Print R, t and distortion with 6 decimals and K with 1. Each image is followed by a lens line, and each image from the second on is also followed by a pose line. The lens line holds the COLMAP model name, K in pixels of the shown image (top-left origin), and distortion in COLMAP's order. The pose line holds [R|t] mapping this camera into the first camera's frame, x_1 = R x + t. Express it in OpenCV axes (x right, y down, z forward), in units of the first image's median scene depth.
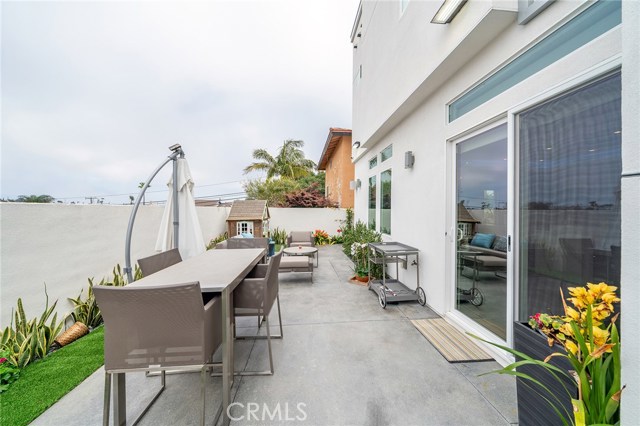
lens RADIAL K [[224.3, 0, 319.9], [0, 224.3, 199.8], [0, 0, 1]] dist [0.000757, -0.000025]
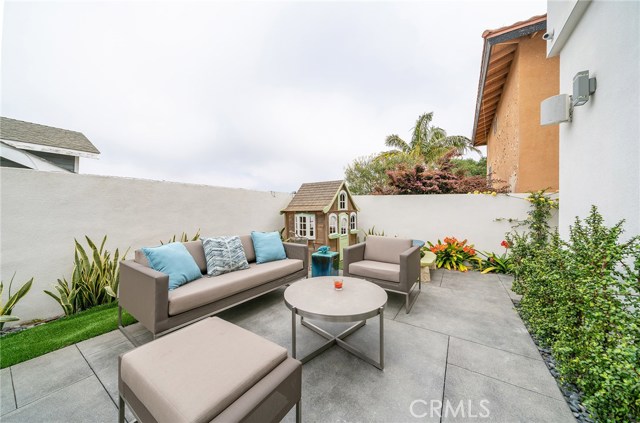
lens RADIAL K [[220.8, 0, 320.3], [0, 220.8, 204.1], [0, 0, 1]] dist [-0.002065, -0.000096]
pose [[0.792175, -0.004002, -0.610280, 0.061847], [0.011876, 0.999890, 0.008859, 0.054358], [0.610178, -0.014266, 0.792136, 0.455286]]
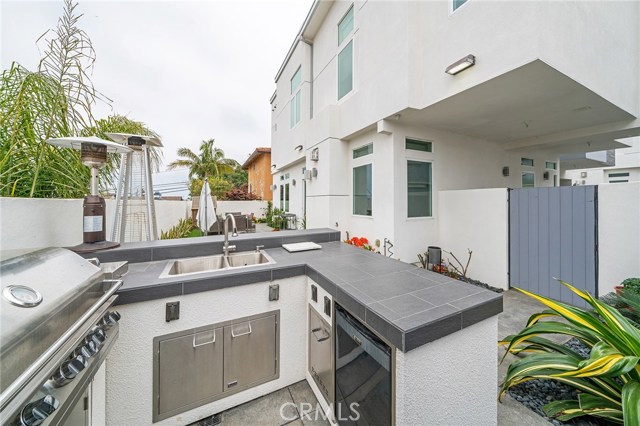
lens RADIAL K [[224.3, 0, 319.9], [0, 224.3, 199.8], [0, 0, 1]] dist [0.000757, -0.000025]
pose [[0.933433, -0.012946, 0.358519, -0.111401], [0.000208, 0.999368, 0.035545, -0.025755], [-0.358752, -0.033104, 0.932846, -0.656346]]
